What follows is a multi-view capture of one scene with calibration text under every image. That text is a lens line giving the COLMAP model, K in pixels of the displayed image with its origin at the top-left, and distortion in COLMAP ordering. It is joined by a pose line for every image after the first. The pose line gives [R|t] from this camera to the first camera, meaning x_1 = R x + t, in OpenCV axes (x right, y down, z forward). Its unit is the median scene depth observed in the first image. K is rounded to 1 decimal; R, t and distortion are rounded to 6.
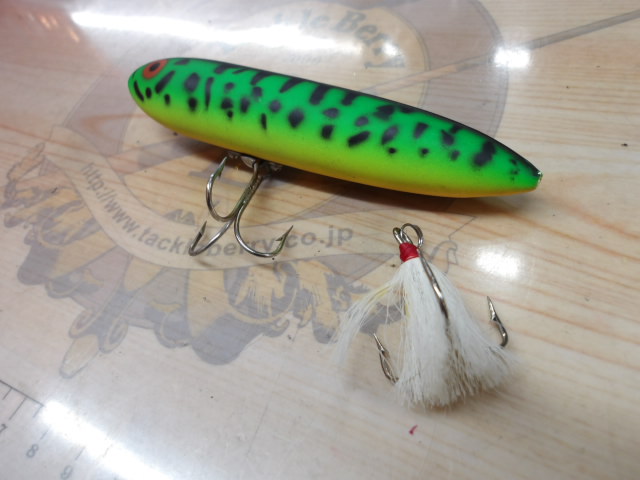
lens RADIAL K [[519.5, 0, 320.0], [0, 519.5, 240.0], [0, 0, 1]] dist [0.009205, -0.000061]
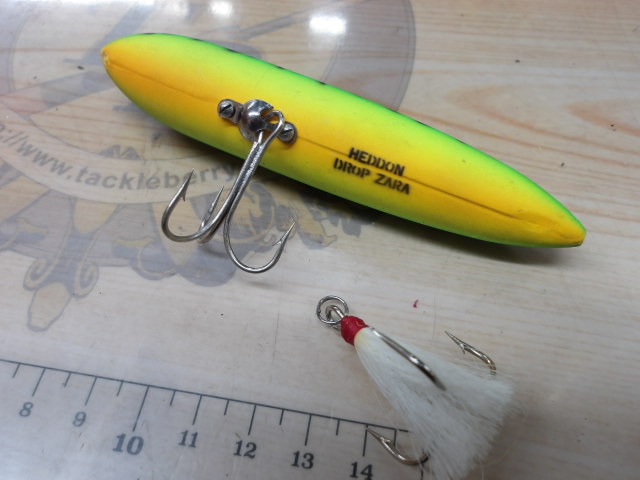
lens RADIAL K [[519.5, 0, 320.0], [0, 519.5, 240.0], [0, 0, 1]] dist [0.009205, -0.000061]
pose [[0.936242, -0.127893, 0.327253, -0.283791], [0.105274, 0.990718, 0.086001, 0.075075], [-0.335214, -0.046067, 0.941015, -0.009660]]
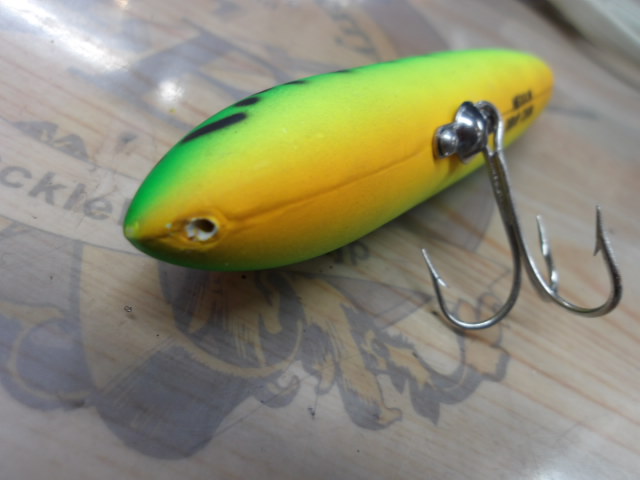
lens RADIAL K [[519.5, 0, 320.0], [0, 519.5, 240.0], [0, 0, 1]] dist [0.009205, -0.000061]
pose [[0.810775, 0.251824, 0.528421, -0.331816], [-0.214524, 0.967752, -0.132039, 0.071994], [-0.544632, -0.006305, 0.838652, 0.467501]]
